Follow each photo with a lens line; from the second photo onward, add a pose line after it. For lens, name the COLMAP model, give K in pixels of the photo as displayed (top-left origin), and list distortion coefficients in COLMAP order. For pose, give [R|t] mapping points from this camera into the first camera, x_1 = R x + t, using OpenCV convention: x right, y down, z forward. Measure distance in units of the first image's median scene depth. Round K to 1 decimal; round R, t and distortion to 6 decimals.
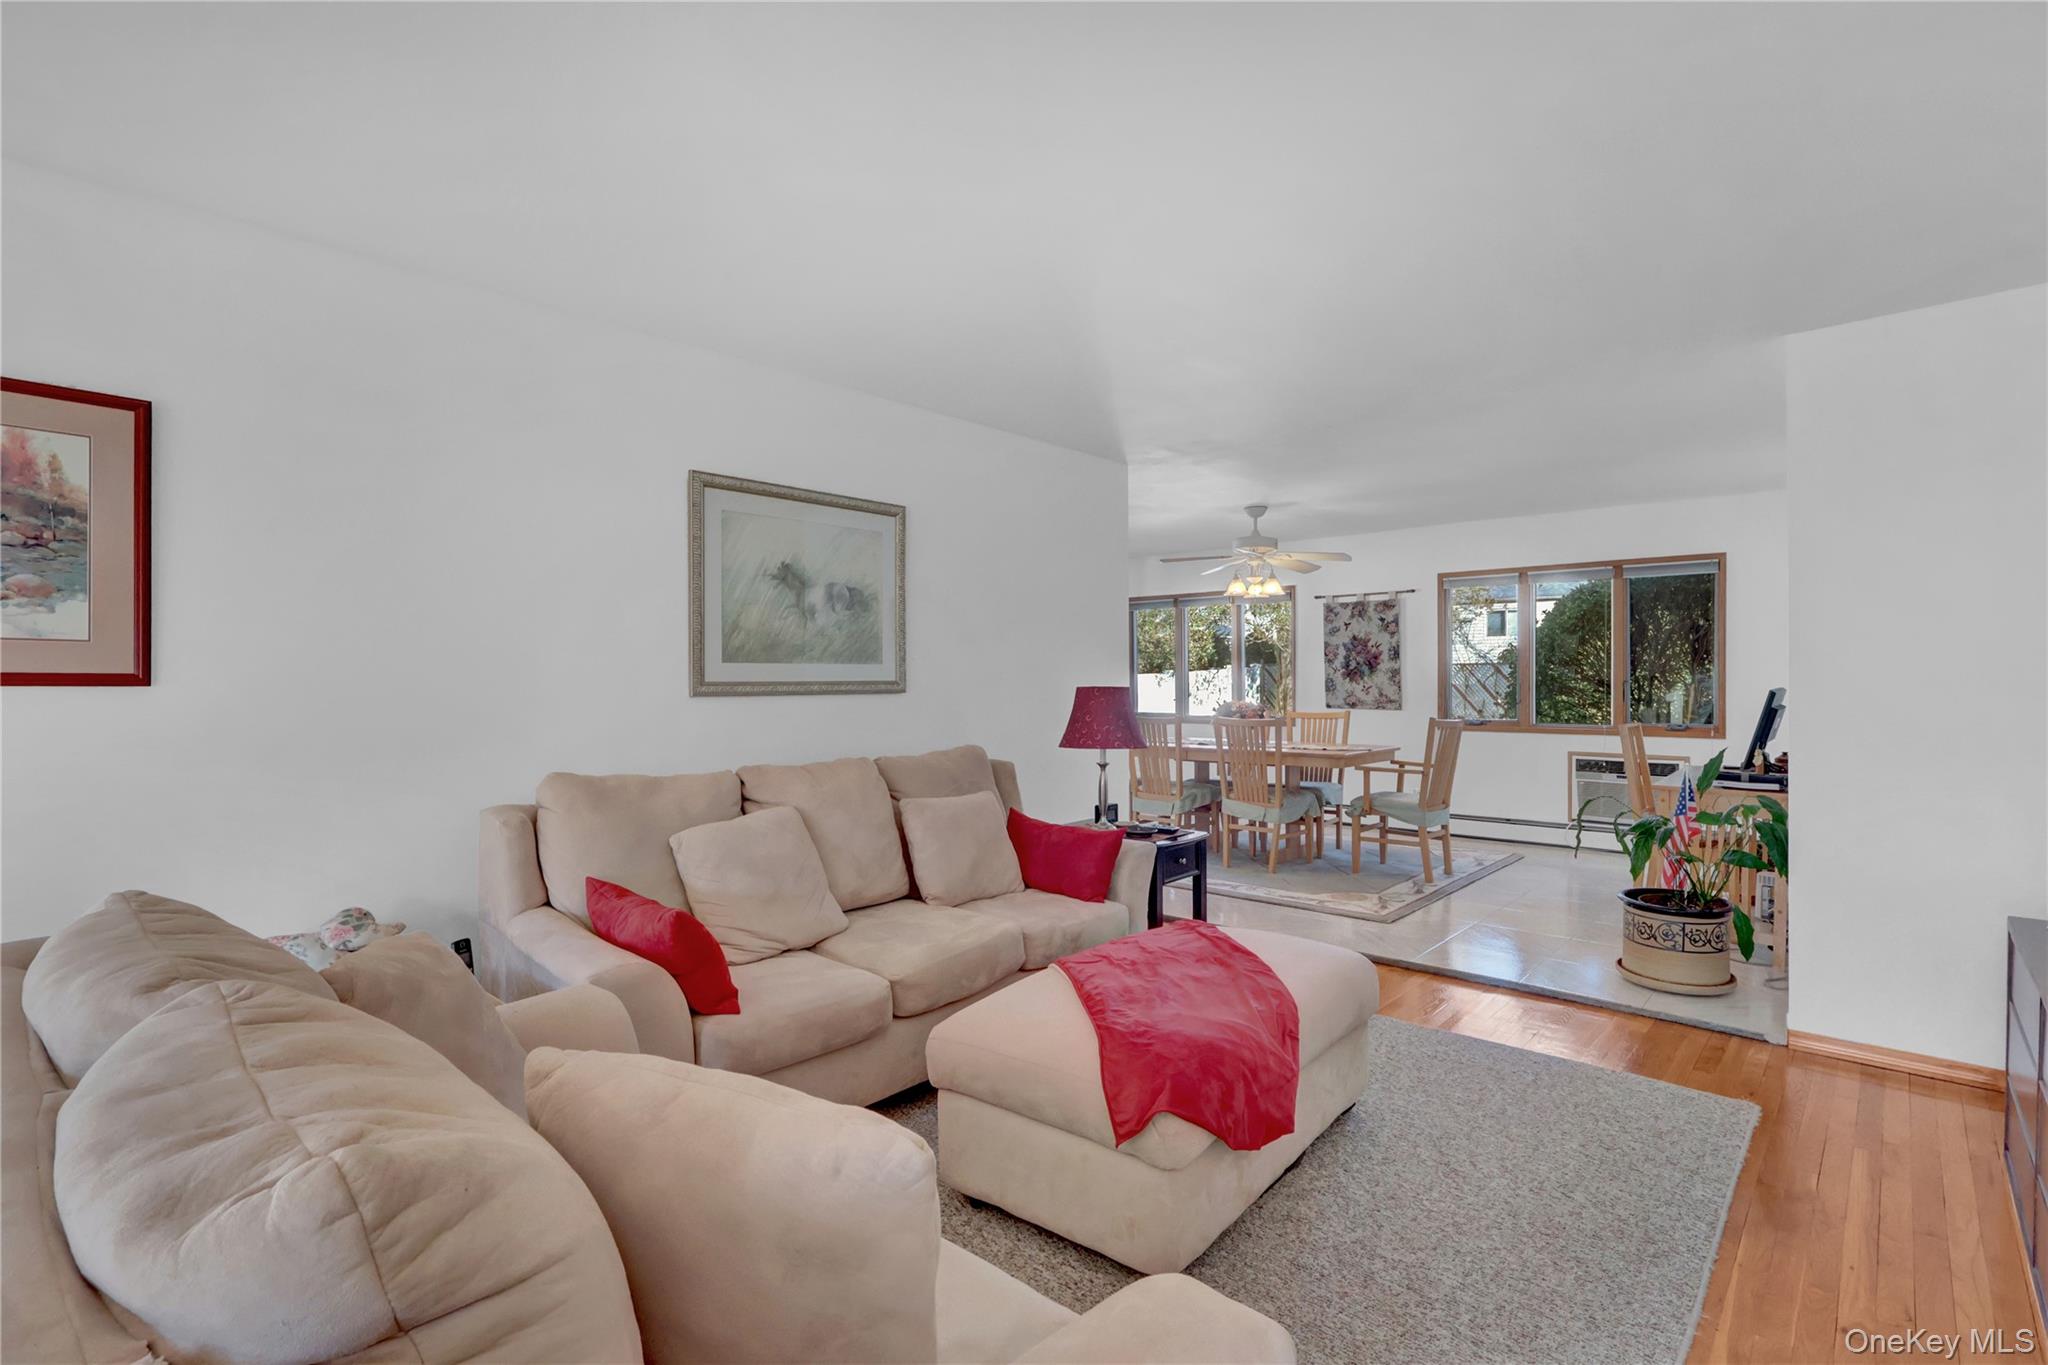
lens RADIAL K [[958.2, 0, 1024.0], [0, 958.2, 682.5], [0, 0, 1]] dist [-0.002984, 0.001182]
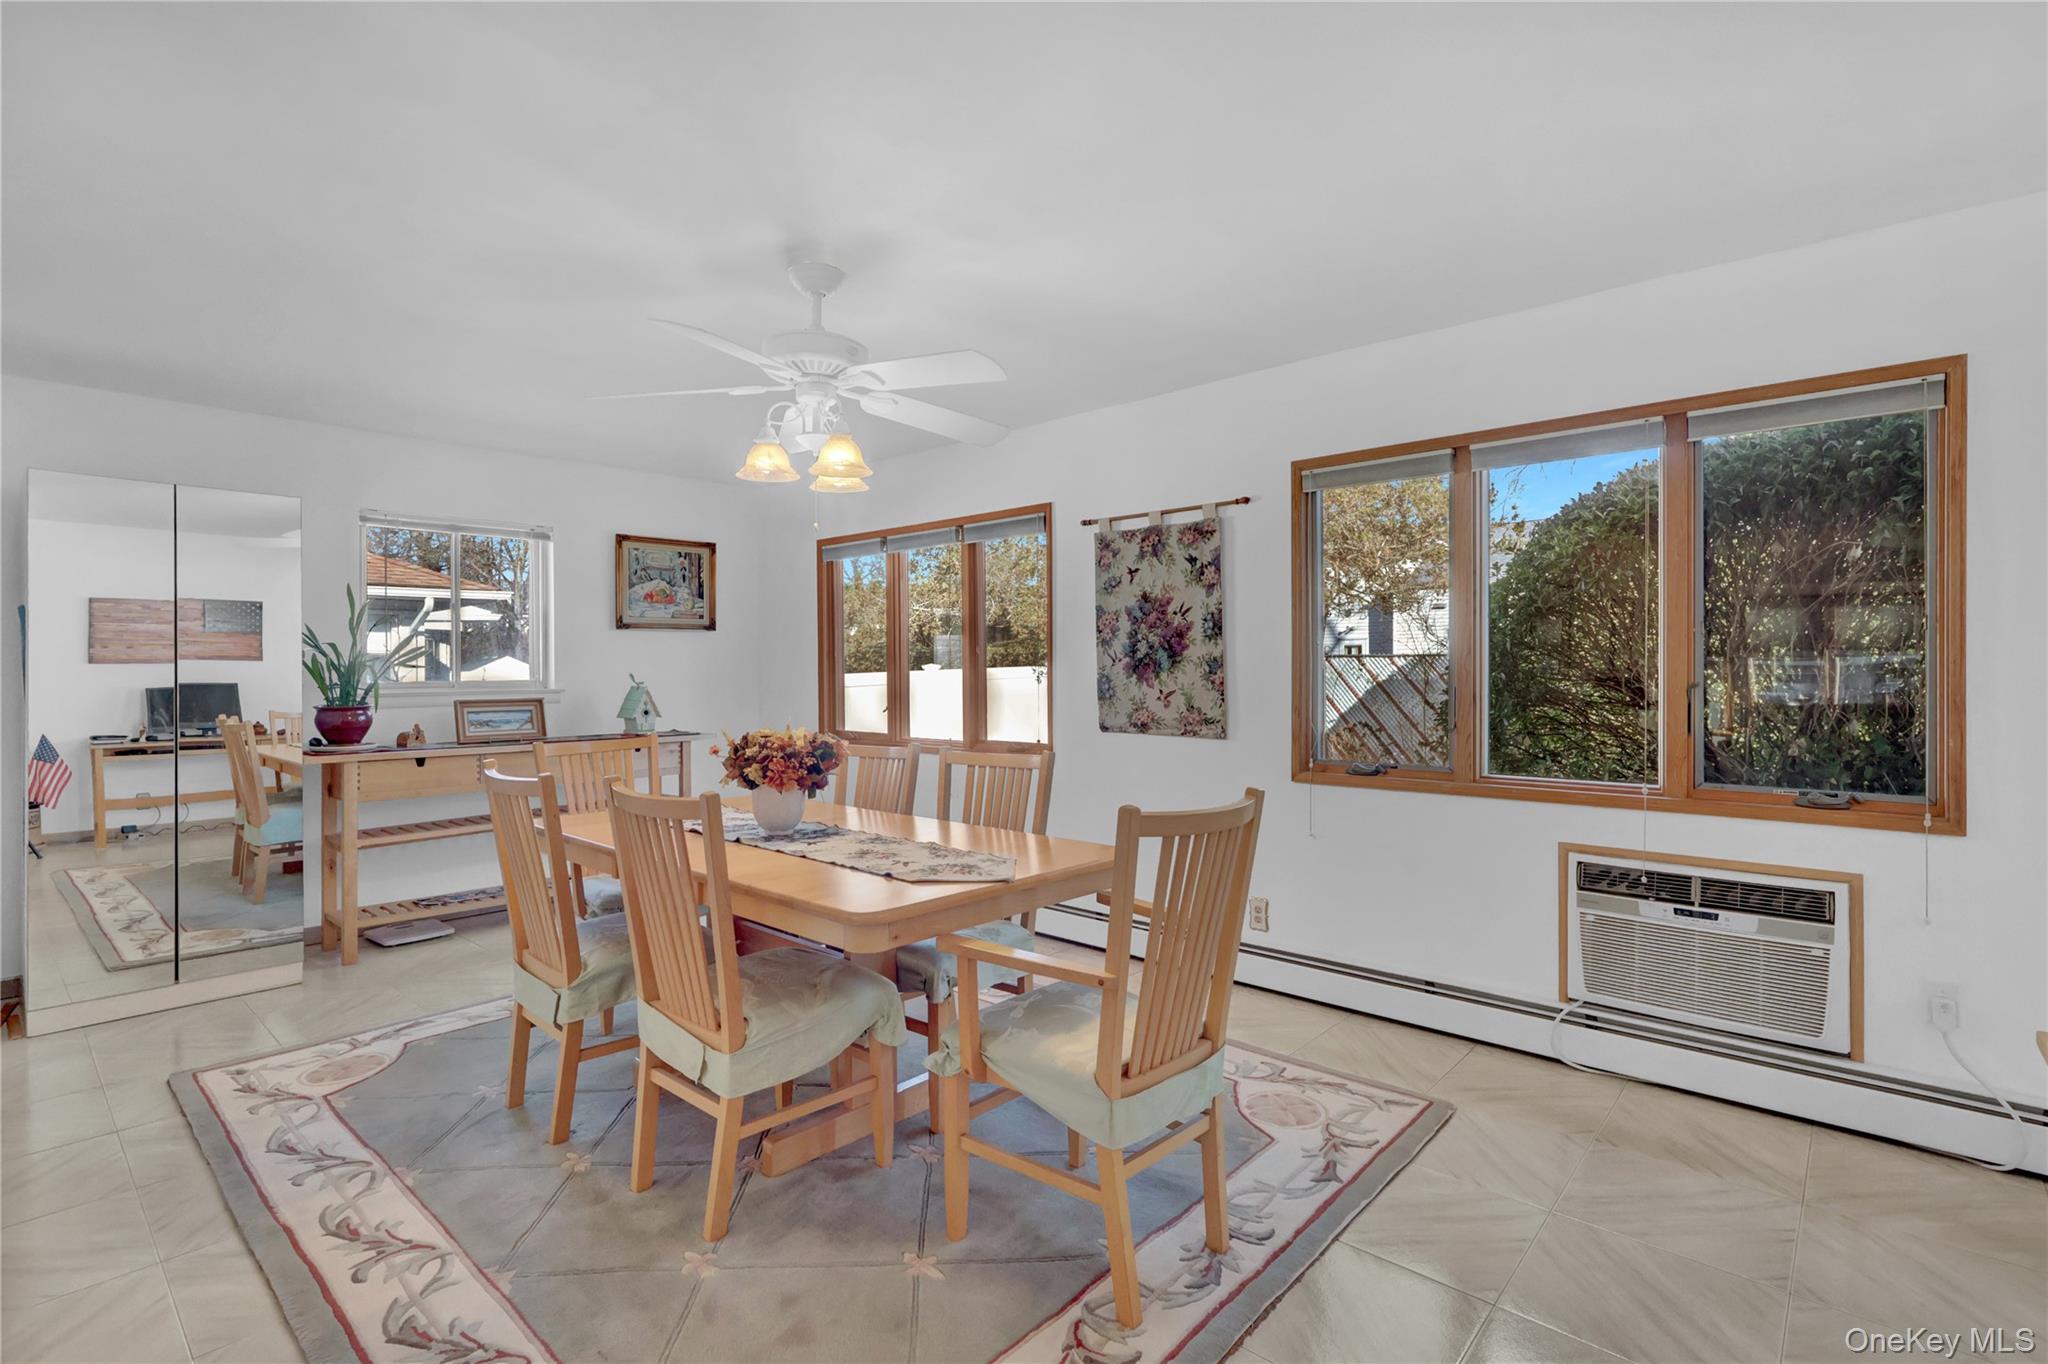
lens RADIAL K [[953.7, 0, 1024.3], [0, 953.7, 673.0], [0, 0, 1]] dist [-0.002957, 0.001353]
pose [[0.999863, 0.000050, 0.016545, 0.278474], [-0.000009, 0.999997, -0.002508, -0.004606], [-0.016545, 0.002508, 0.999860, 0.499893]]
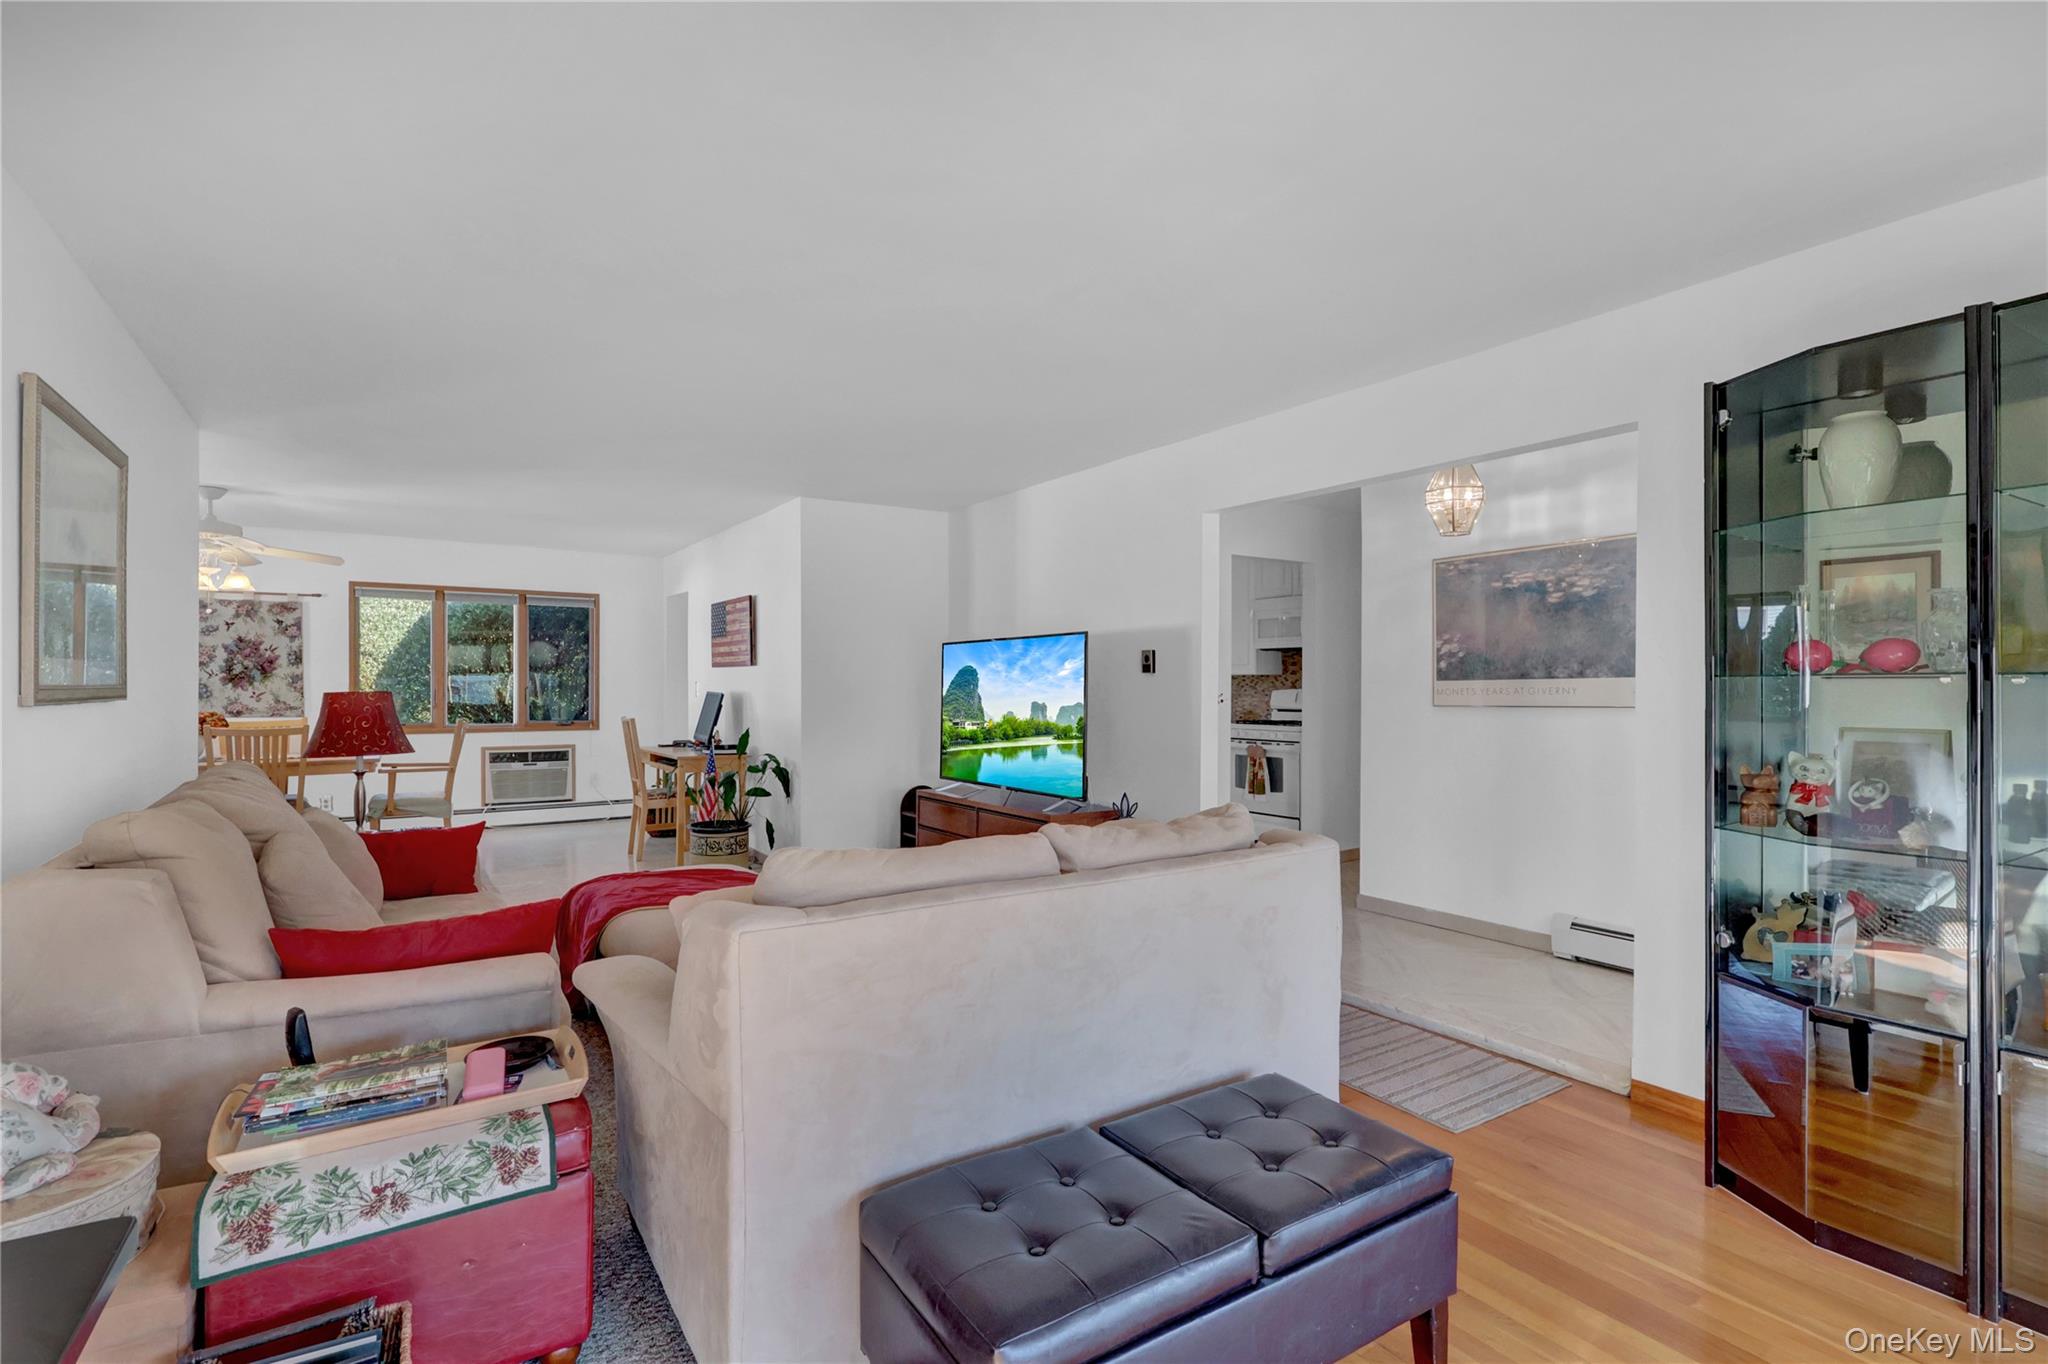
lens RADIAL K [[953.7, 0, 1024.3], [0, 953.7, 673.0], [0, 0, 1]] dist [-0.002957, 0.001353]
pose [[0.235278, 0.016439, 0.971789, -0.365987], [0.001388, 0.999850, -0.017250, 0.001793], [-0.971927, 0.005407, 0.235220, 0.067721]]
